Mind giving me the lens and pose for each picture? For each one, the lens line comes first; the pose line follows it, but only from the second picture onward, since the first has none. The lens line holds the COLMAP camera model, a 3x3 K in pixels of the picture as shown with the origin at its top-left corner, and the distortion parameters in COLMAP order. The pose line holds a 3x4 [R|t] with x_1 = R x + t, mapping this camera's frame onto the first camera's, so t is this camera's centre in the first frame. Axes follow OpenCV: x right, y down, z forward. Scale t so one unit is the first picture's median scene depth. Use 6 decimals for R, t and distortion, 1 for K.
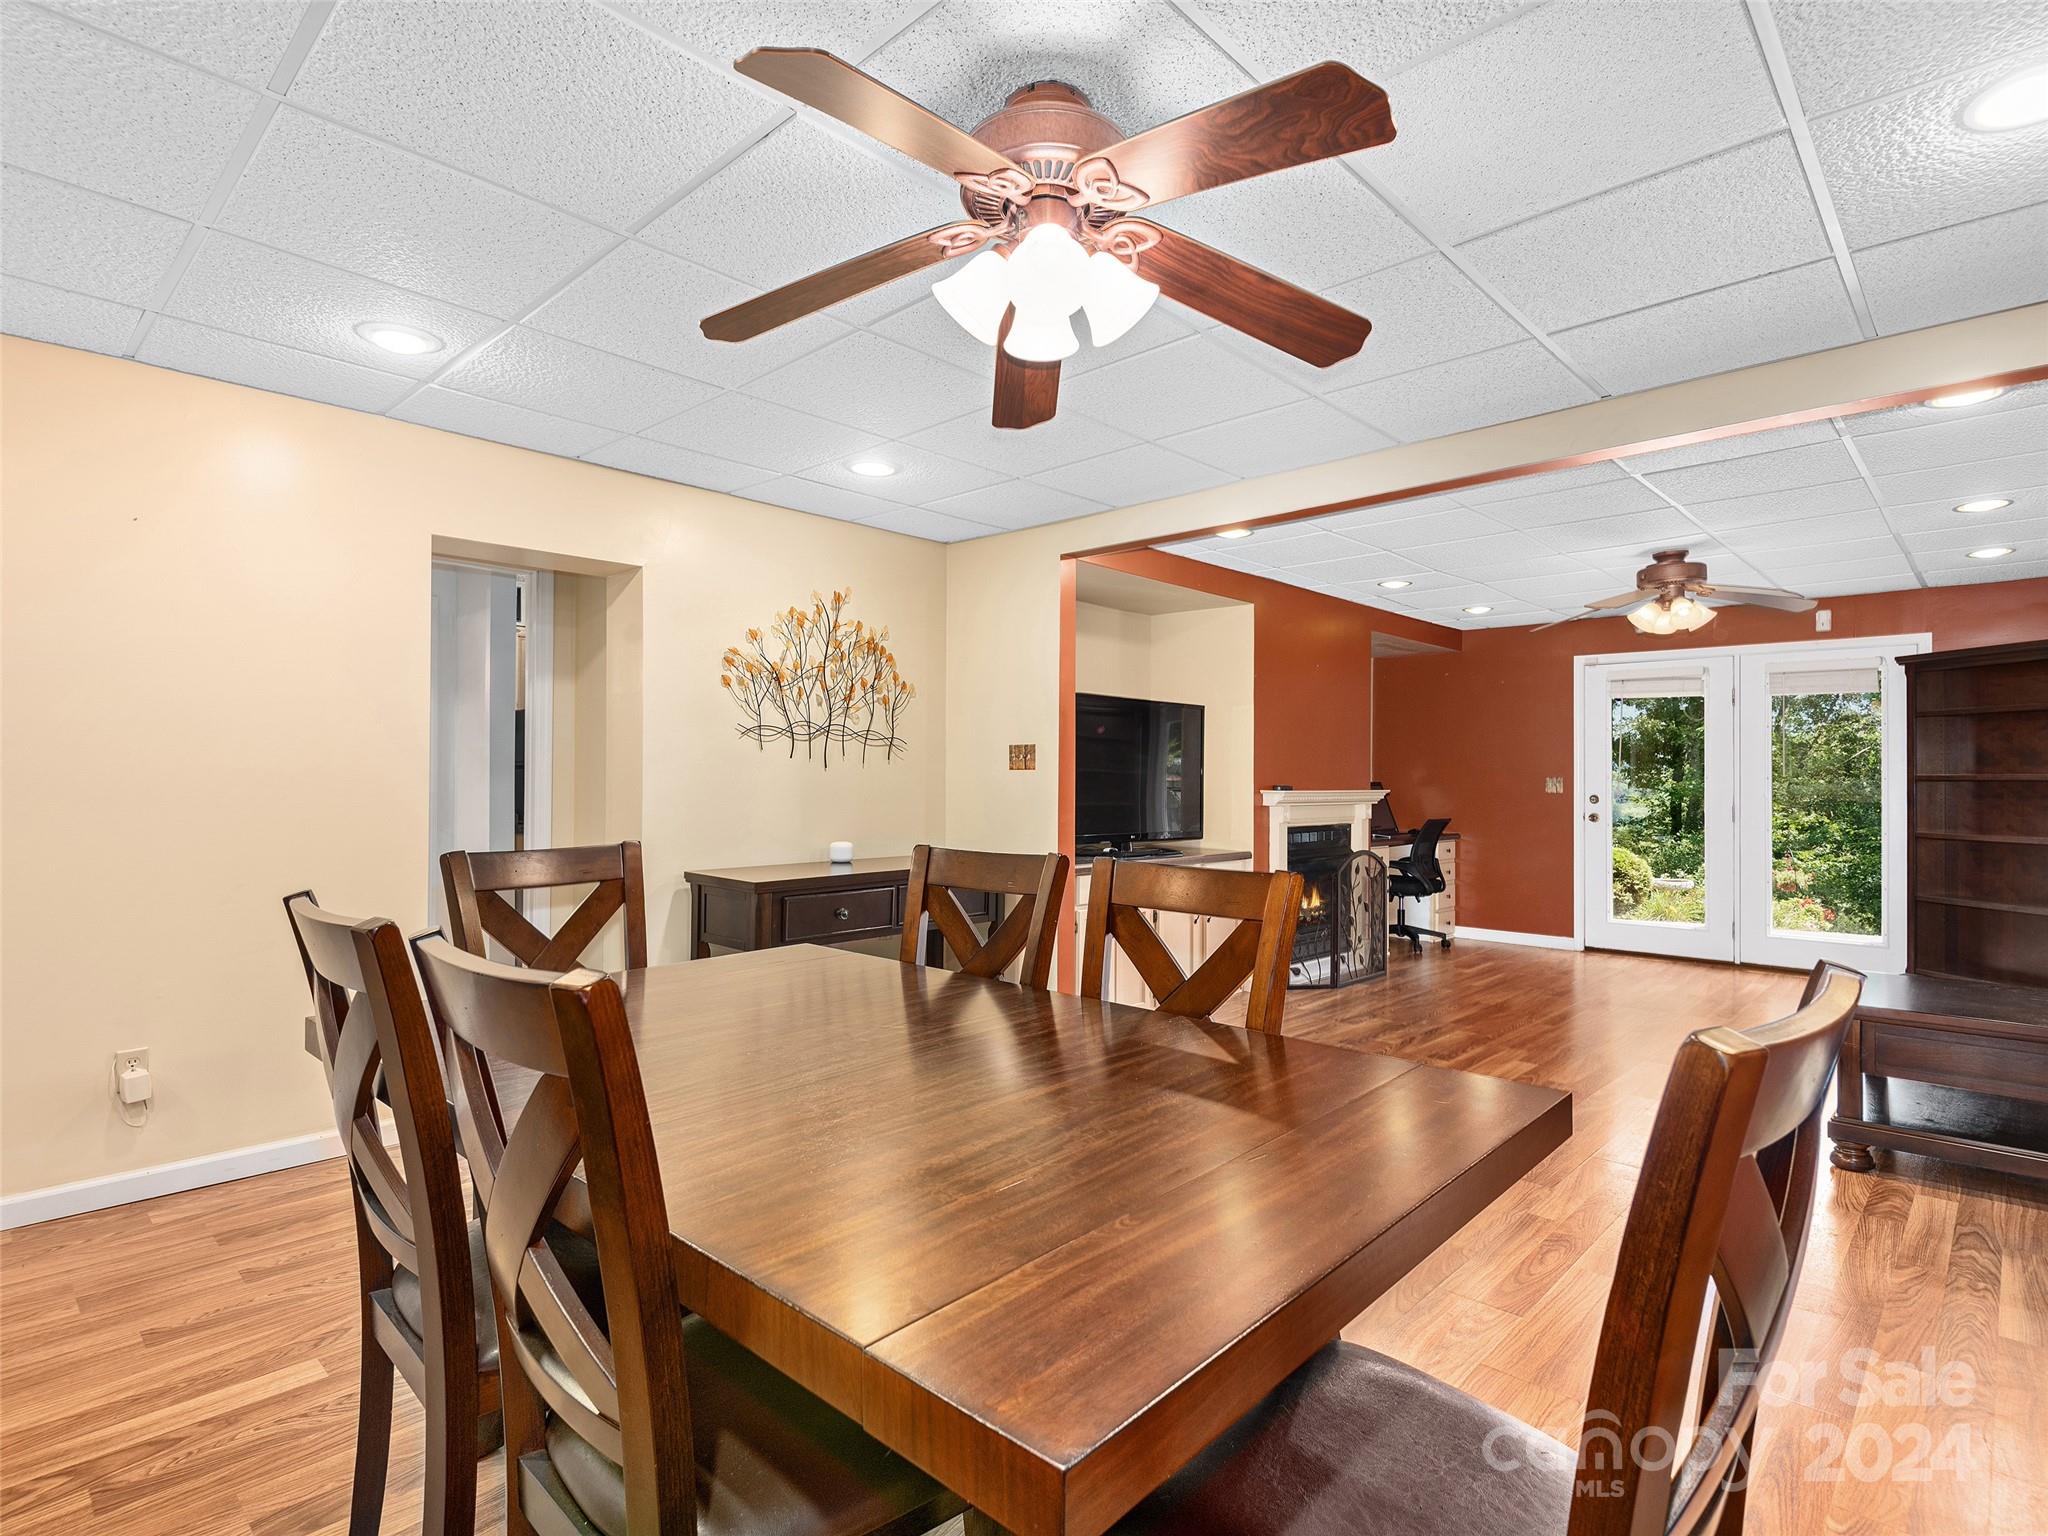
lens RADIAL K [[1057.2, 0, 1021.4], [0, 1057.2, 775.9], [0, 0, 1]] dist [0.007428, -0.002615]
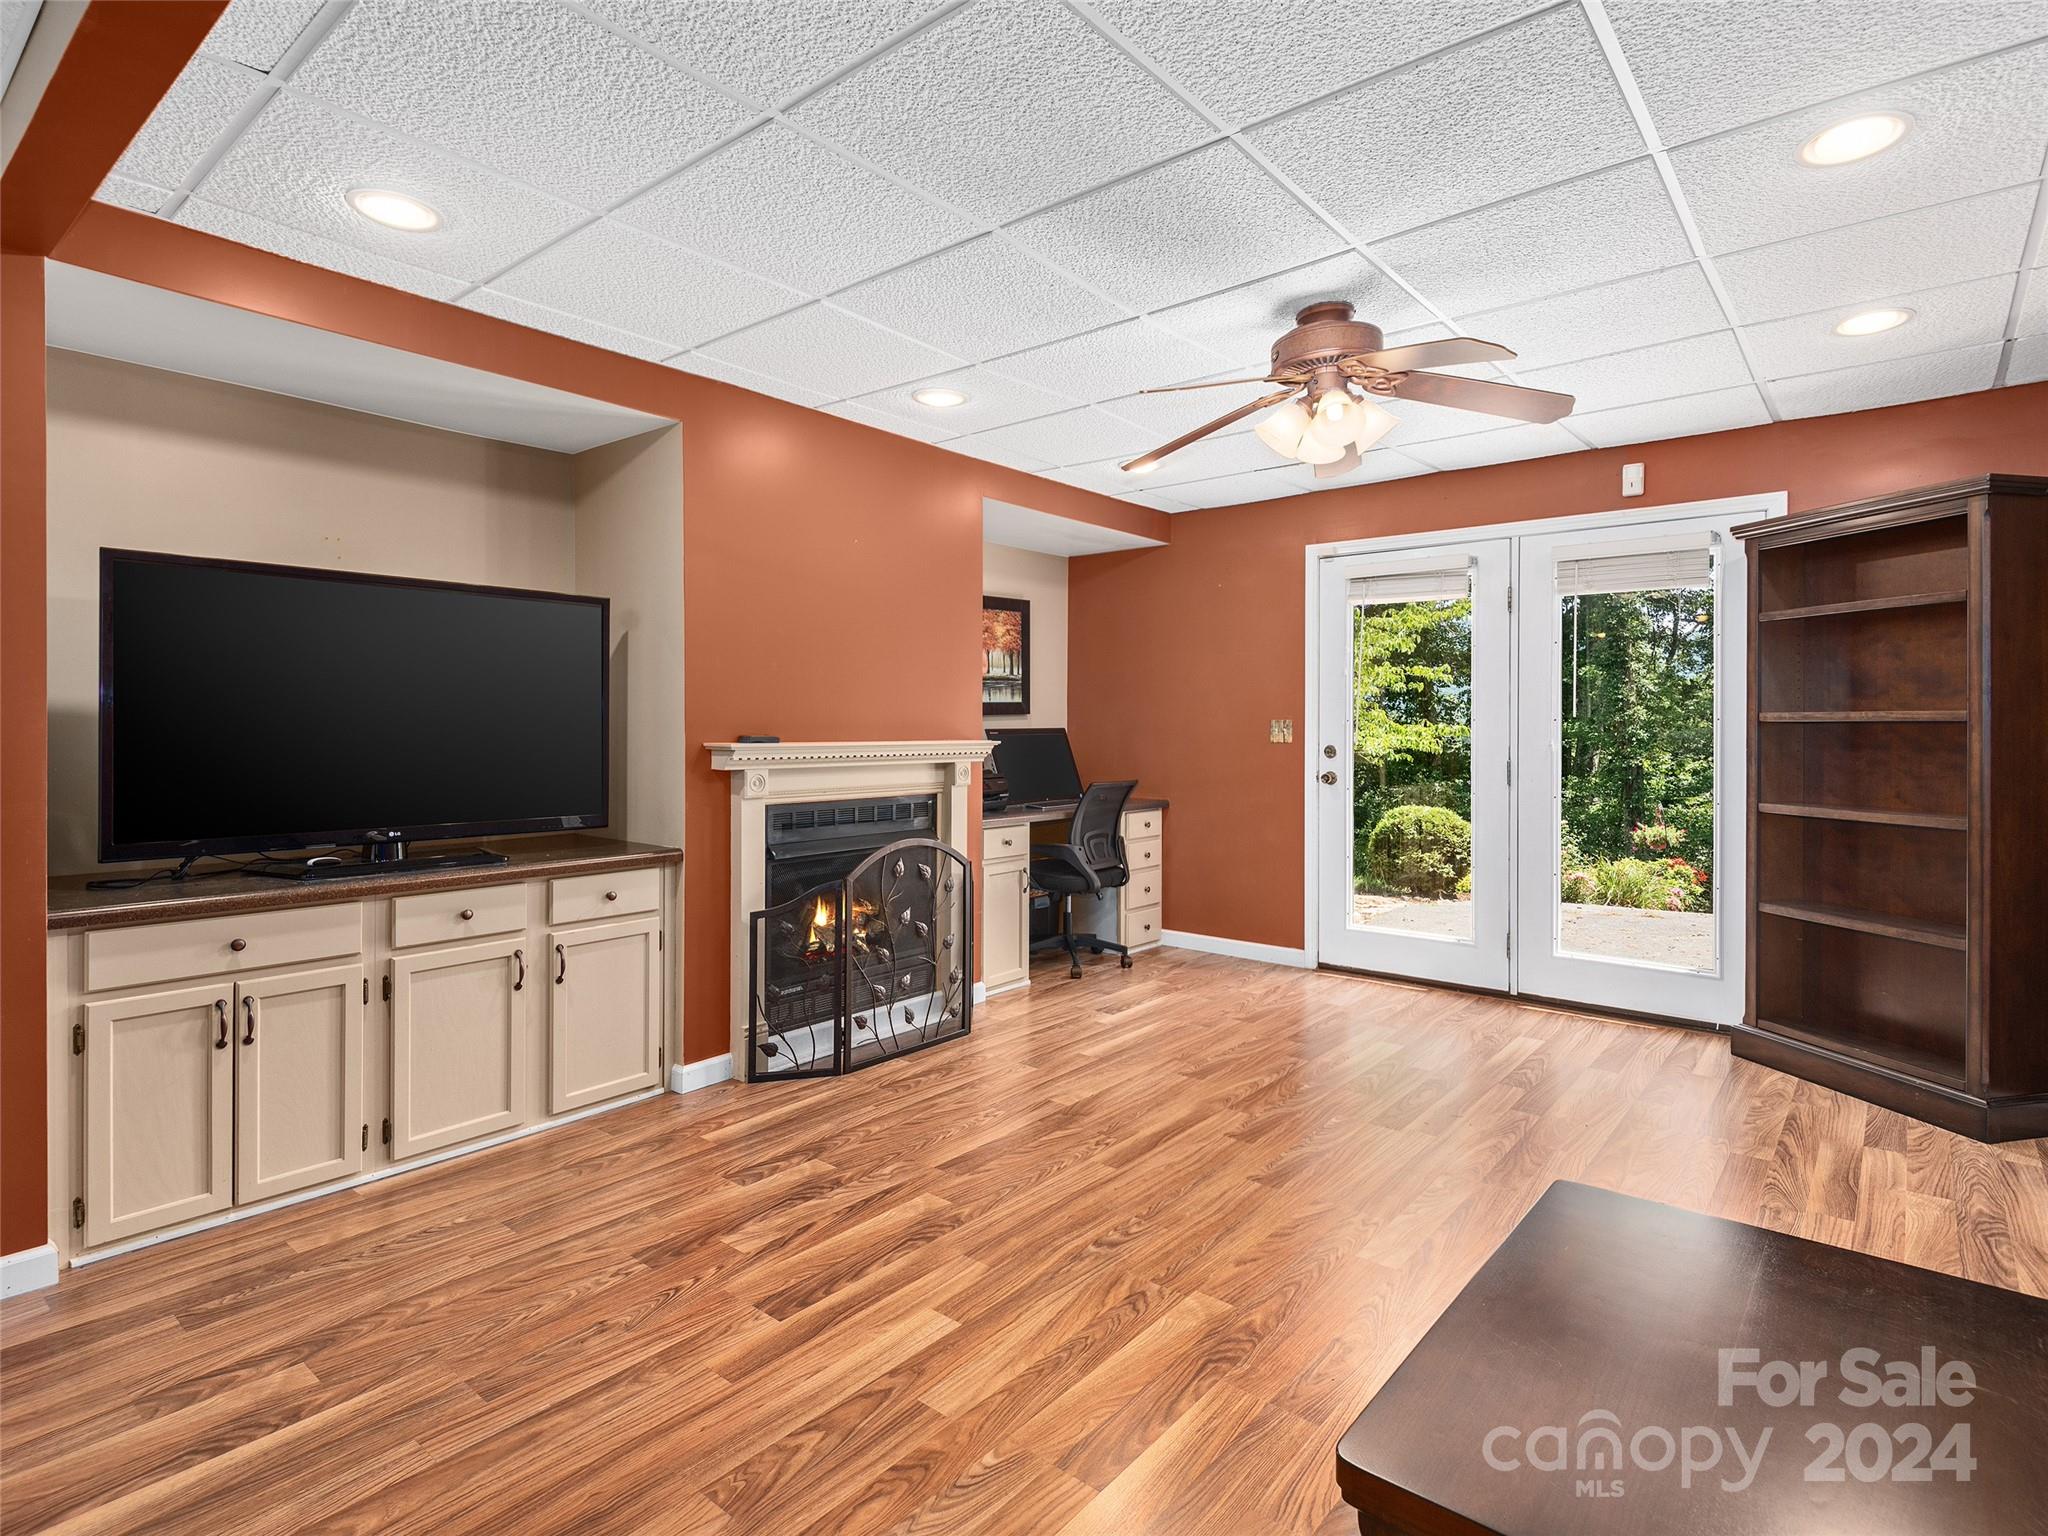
lens RADIAL K [[1057.2, 0, 1027.0], [0, 1057.2, 746.9], [0, 0, 1]] dist [0.007428, -0.002615]
pose [[0.997652, -0.007252, 0.068104, 0.339050], [0.005641, 0.999701, 0.023813, 0.001465], [-0.068256, -0.023372, 0.997394, 0.371329]]
